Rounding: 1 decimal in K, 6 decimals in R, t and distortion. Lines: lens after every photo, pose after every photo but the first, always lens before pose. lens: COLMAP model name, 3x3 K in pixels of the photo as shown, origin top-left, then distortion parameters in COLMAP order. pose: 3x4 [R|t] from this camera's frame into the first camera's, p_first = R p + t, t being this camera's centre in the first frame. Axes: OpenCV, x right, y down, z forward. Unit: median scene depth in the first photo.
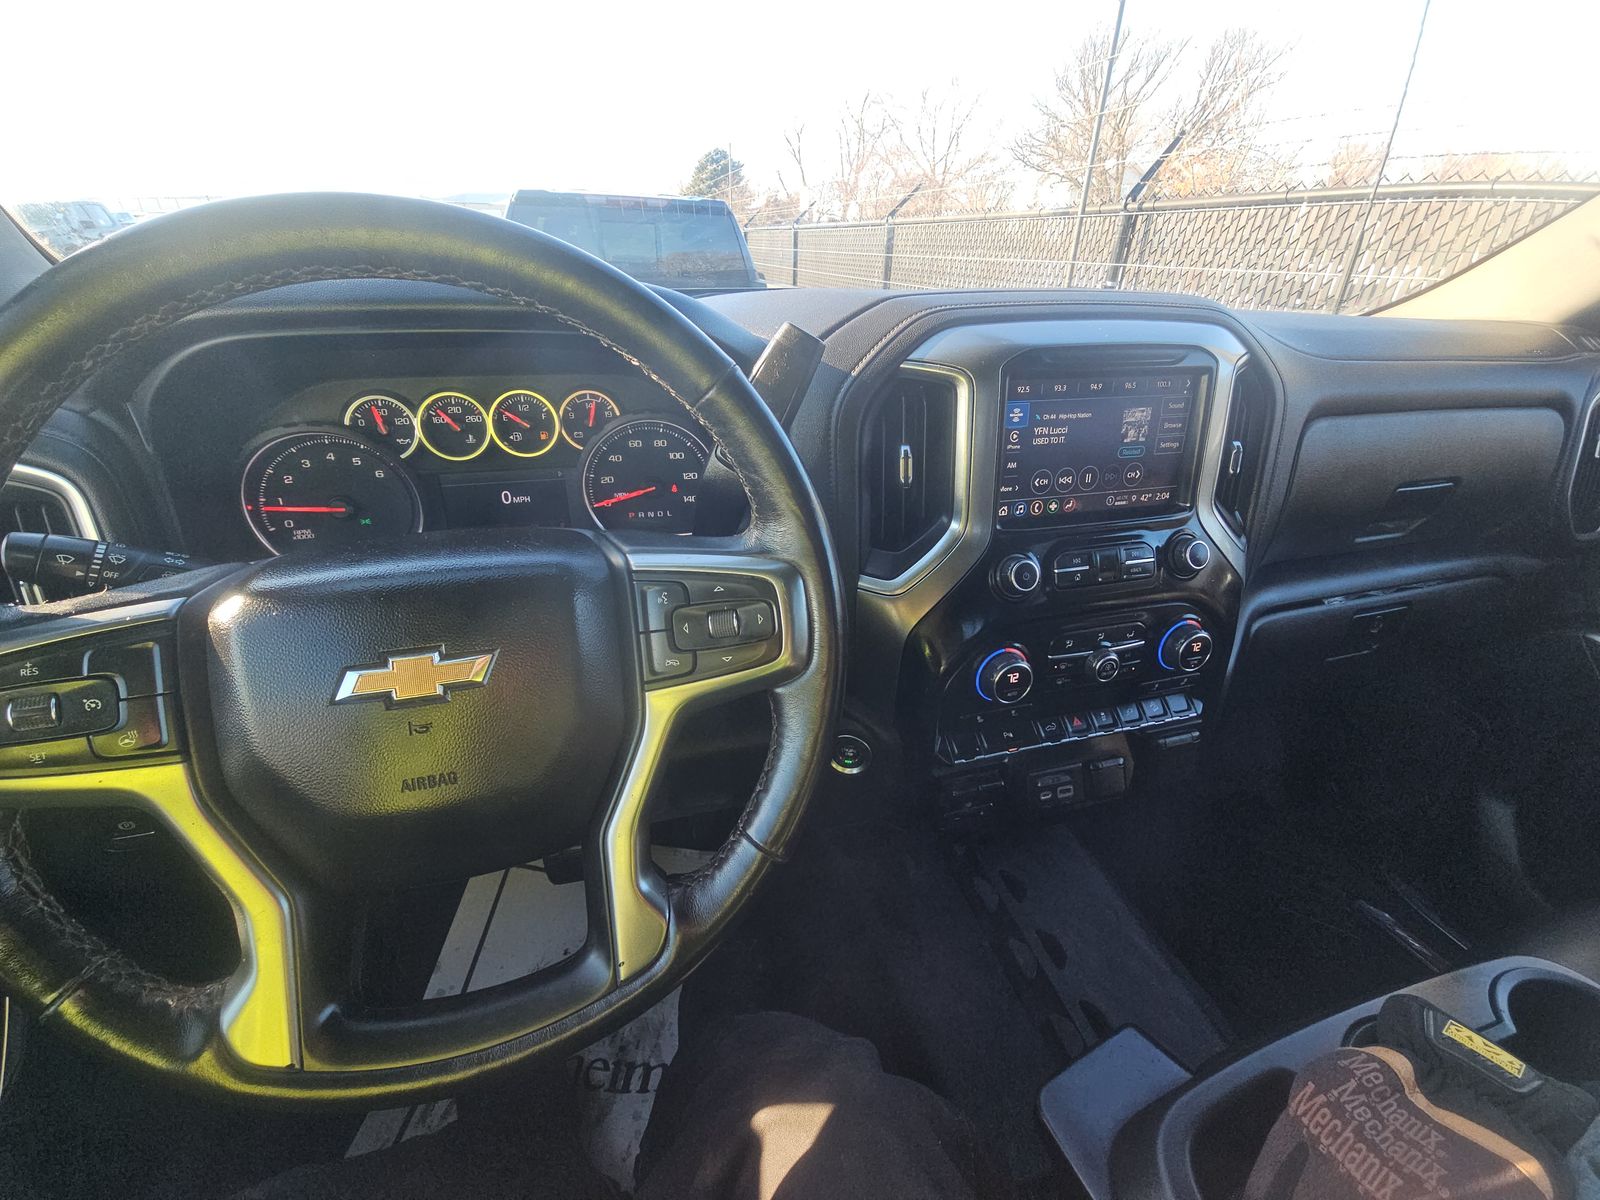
lens RADIAL K [[644.4, 0, 796.9], [0, 644.4, 609.0], [0, 0, 1]] dist [0.005256, -0.004003]
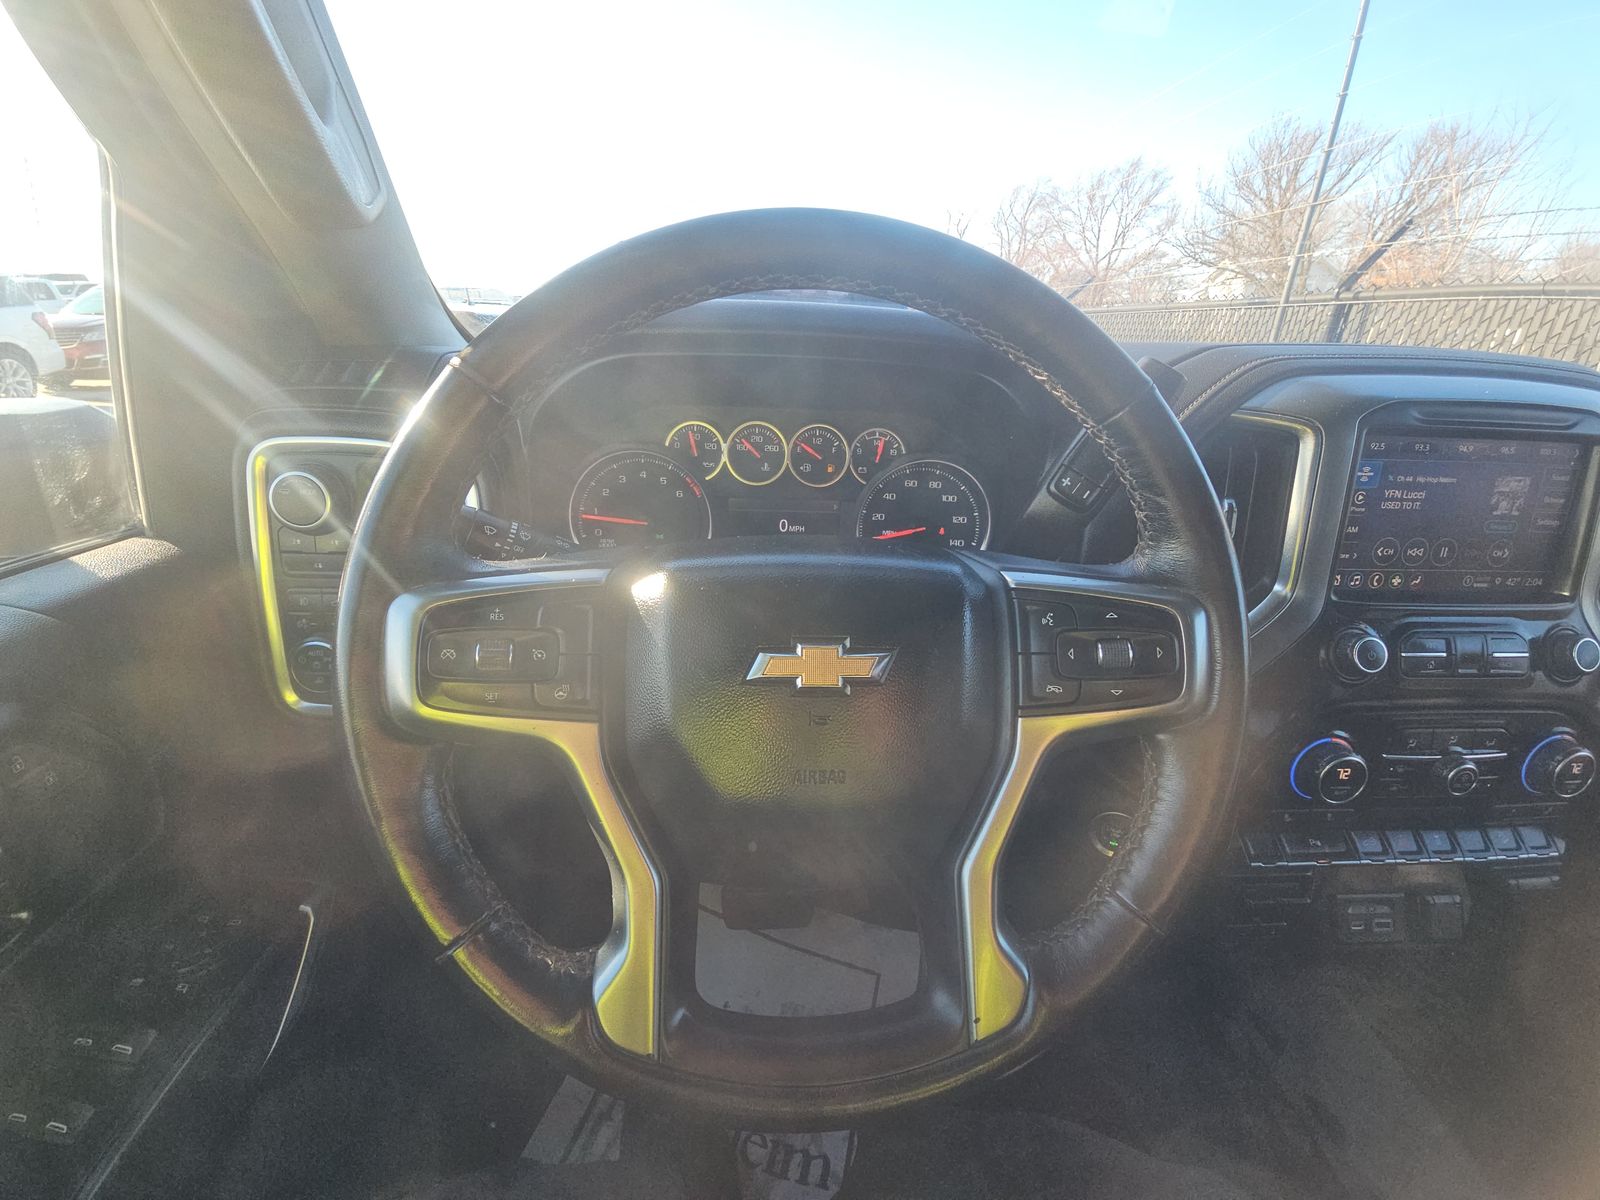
lens RADIAL K [[644.4, 0, 770.1], [0, 644.4, 615.4], [0, 0, 1]] dist [0.005256, -0.004003]
pose [[0.978042, 0.096755, -0.184585, -0.266242], [-0.116660, 0.988105, -0.100195, 0.073591], [0.172695, 0.119529, 0.977696, 0.008136]]
